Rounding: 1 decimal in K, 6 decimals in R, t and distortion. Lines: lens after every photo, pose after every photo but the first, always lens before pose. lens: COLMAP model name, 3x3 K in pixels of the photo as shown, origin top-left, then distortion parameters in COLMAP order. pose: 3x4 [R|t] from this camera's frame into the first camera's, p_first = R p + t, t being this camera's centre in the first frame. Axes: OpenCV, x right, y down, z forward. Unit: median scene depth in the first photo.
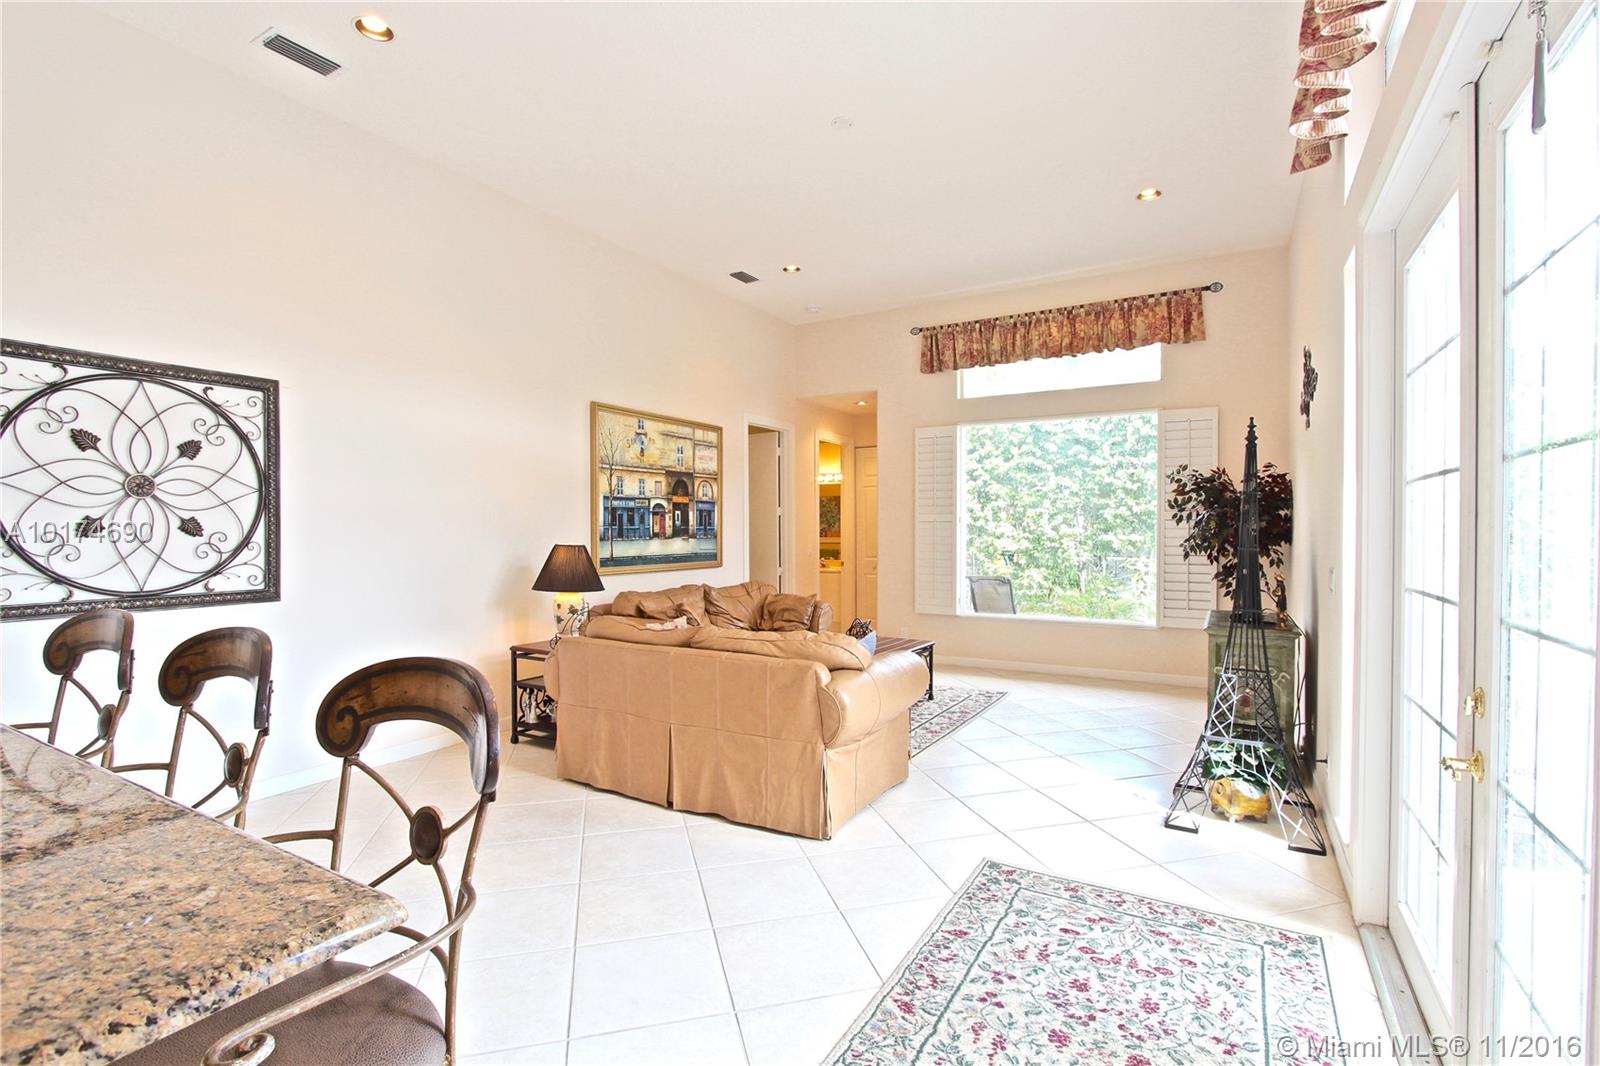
lens RADIAL K [[742.5, 0, 807.2], [0, 742.5, 540.3], [0, 0, 1]] dist [-0.012083, 0.000383]
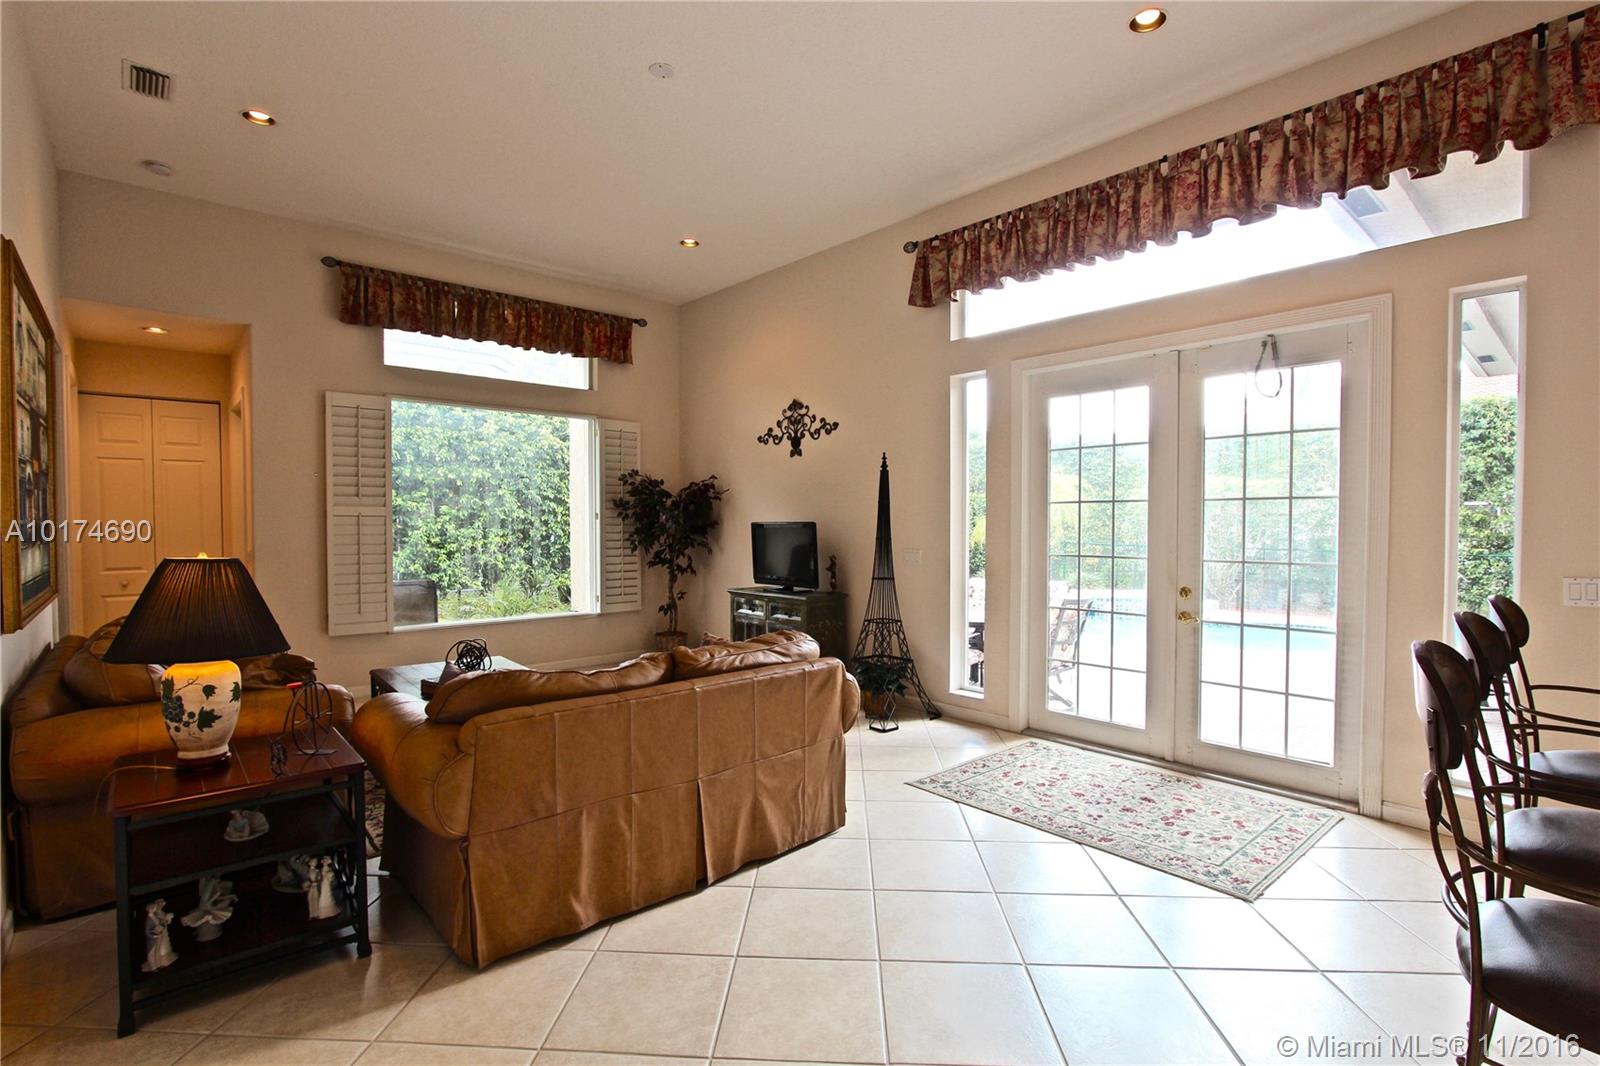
lens RADIAL K [[742.5, 0, 807.2], [0, 742.5, 540.3], [0, 0, 1]] dist [-0.012083, 0.000383]
pose [[0.305228, -0.020379, 0.952061, -0.494229], [0.014515, 0.999754, 0.016746, -0.006791], [-0.952169, 0.008708, 0.305449, 0.369132]]
